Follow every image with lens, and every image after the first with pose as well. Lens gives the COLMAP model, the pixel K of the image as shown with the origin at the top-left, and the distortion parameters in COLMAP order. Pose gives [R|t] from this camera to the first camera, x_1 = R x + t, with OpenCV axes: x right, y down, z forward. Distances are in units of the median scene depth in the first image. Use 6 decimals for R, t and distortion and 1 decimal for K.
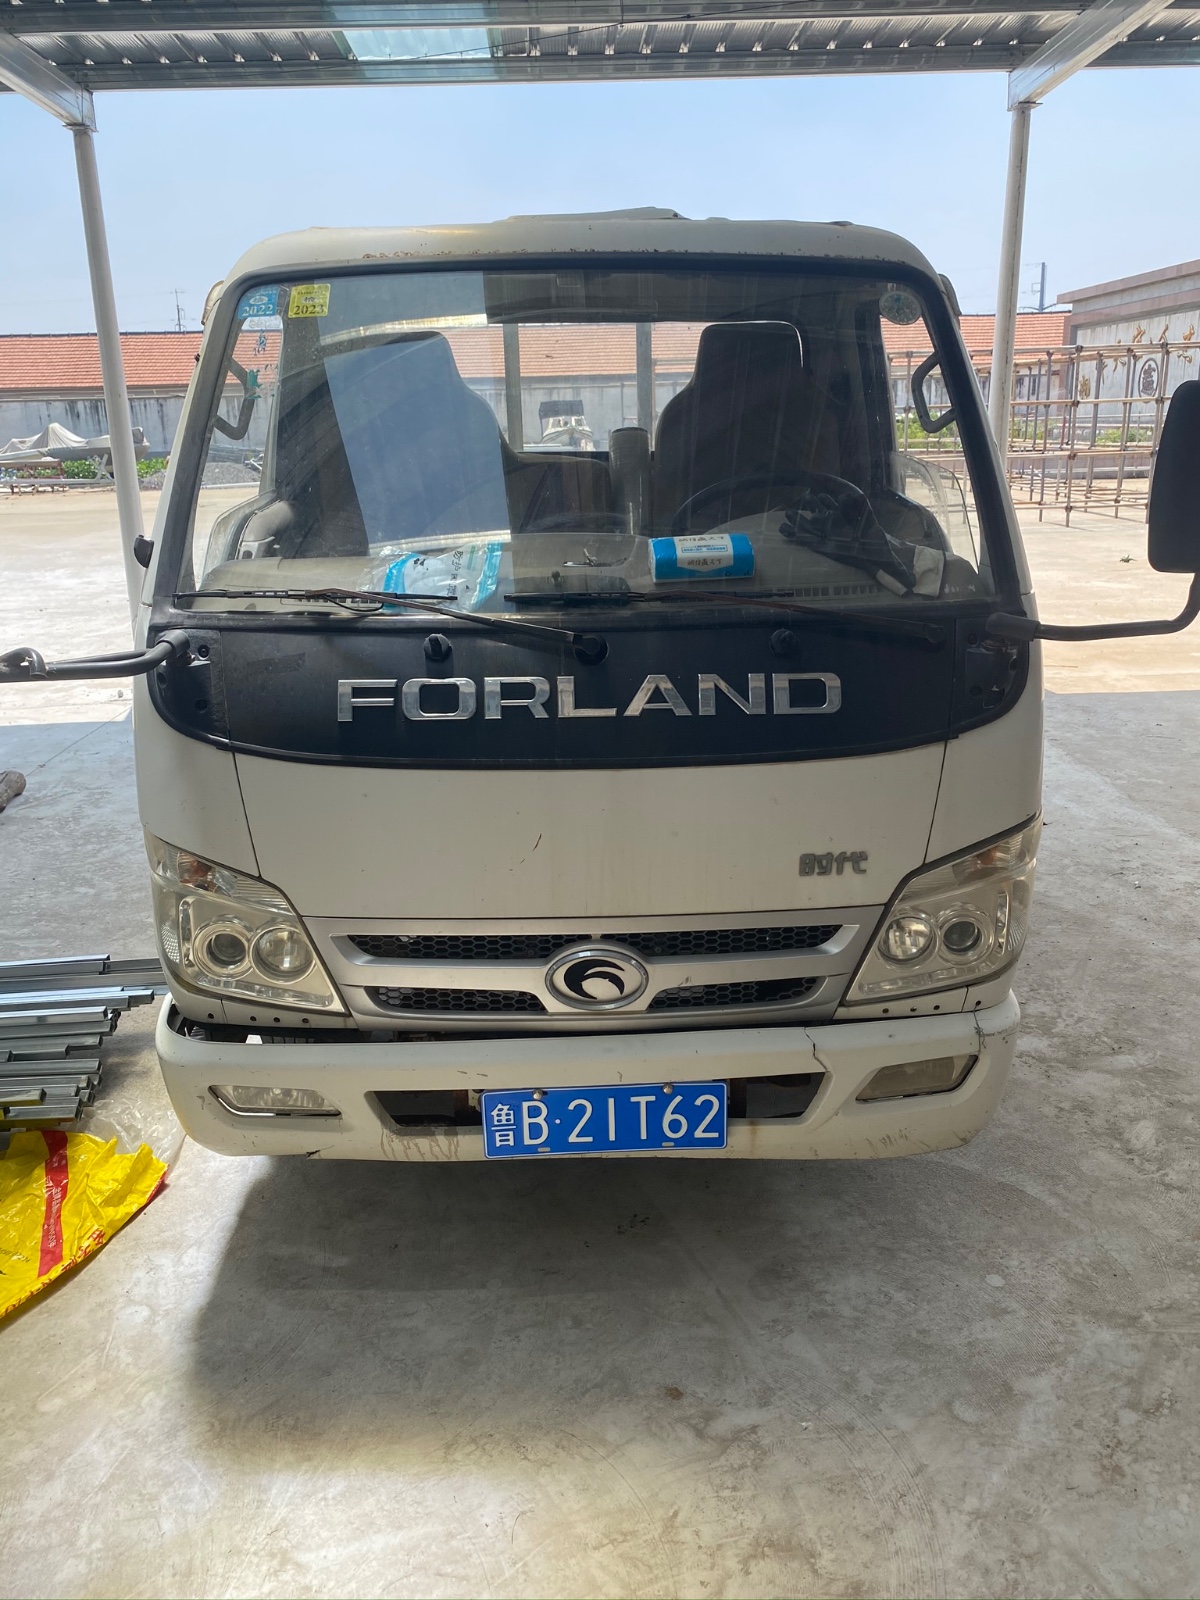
lens RADIAL K [[1288.5, 0, 600.0], [0, 1288.5, 800.0], [0, 0, 1]] dist [-0.006422, 0.016655]
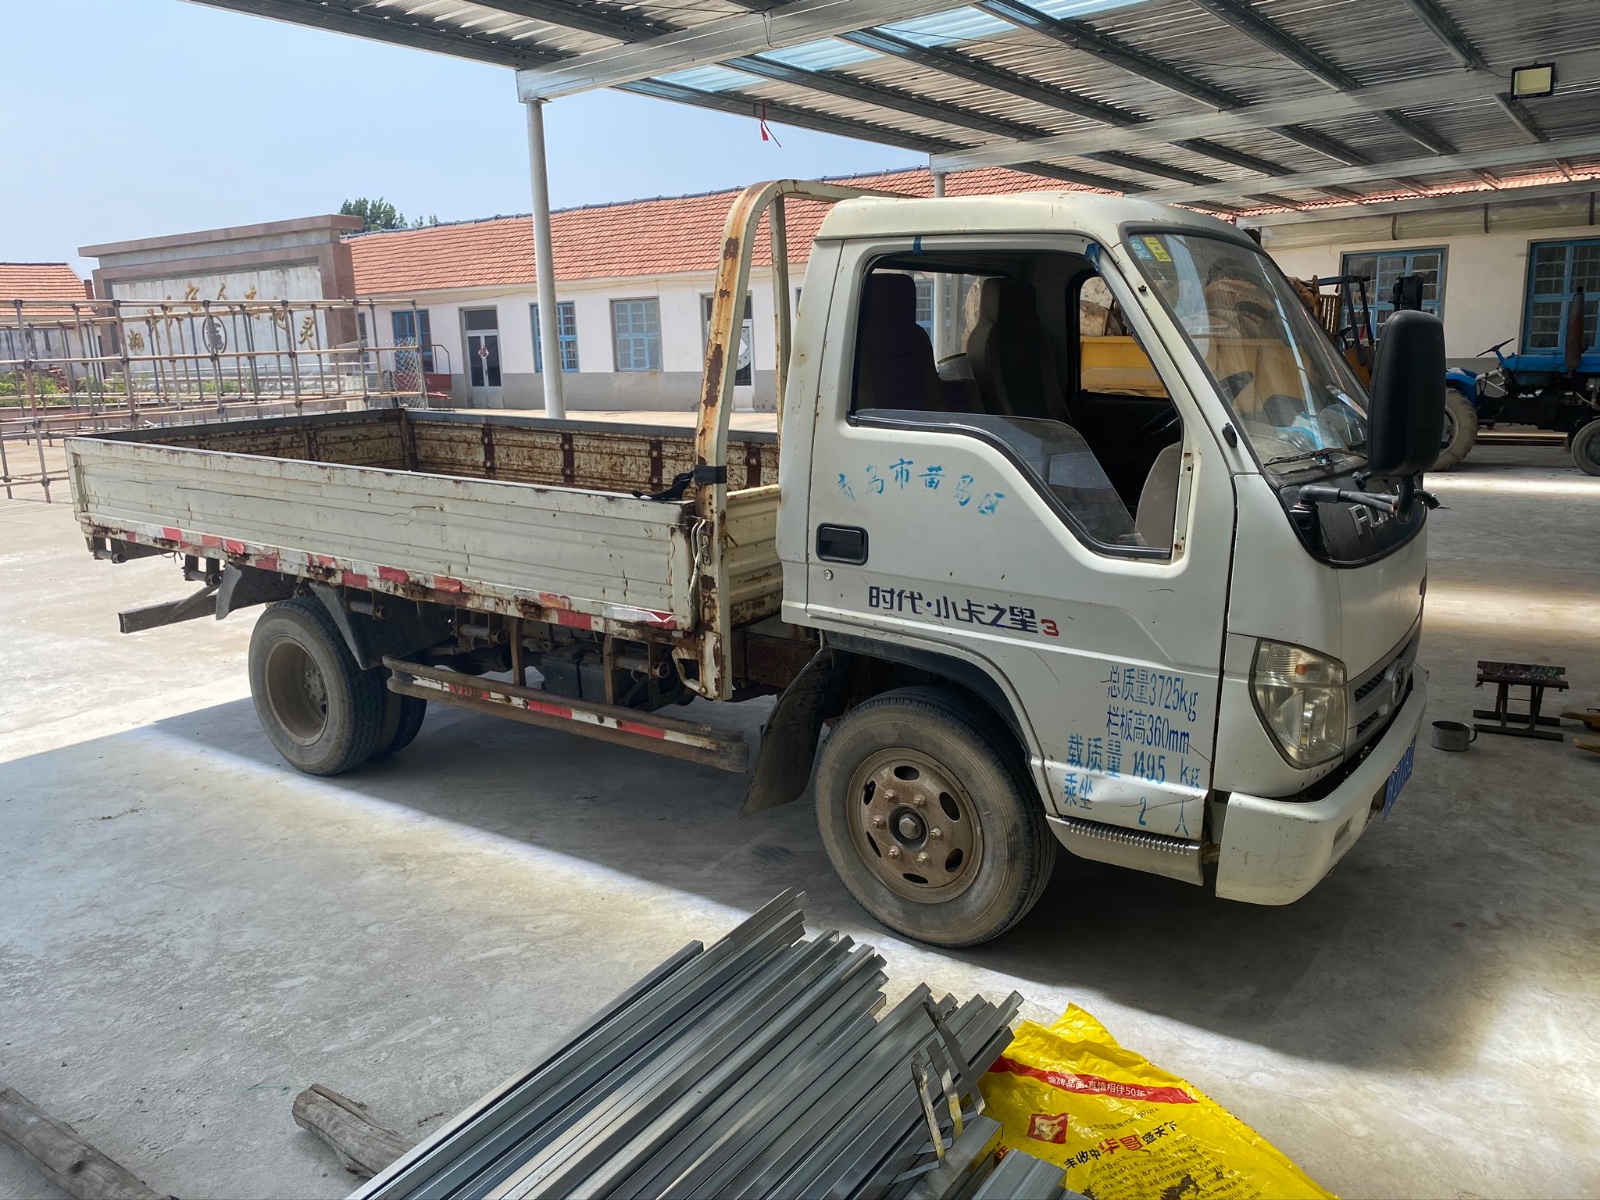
lens RADIAL K [[1288.5, 0, 800.0], [0, 1288.5, 600.0], [0, 0, 1]] dist [-0.006422, 0.016655]
pose [[0.568903, -0.158831, 0.806921, -0.742155], [0.249969, 0.968148, 0.014330, -0.074730], [-0.783495, 0.193553, 0.590485, 0.273689]]
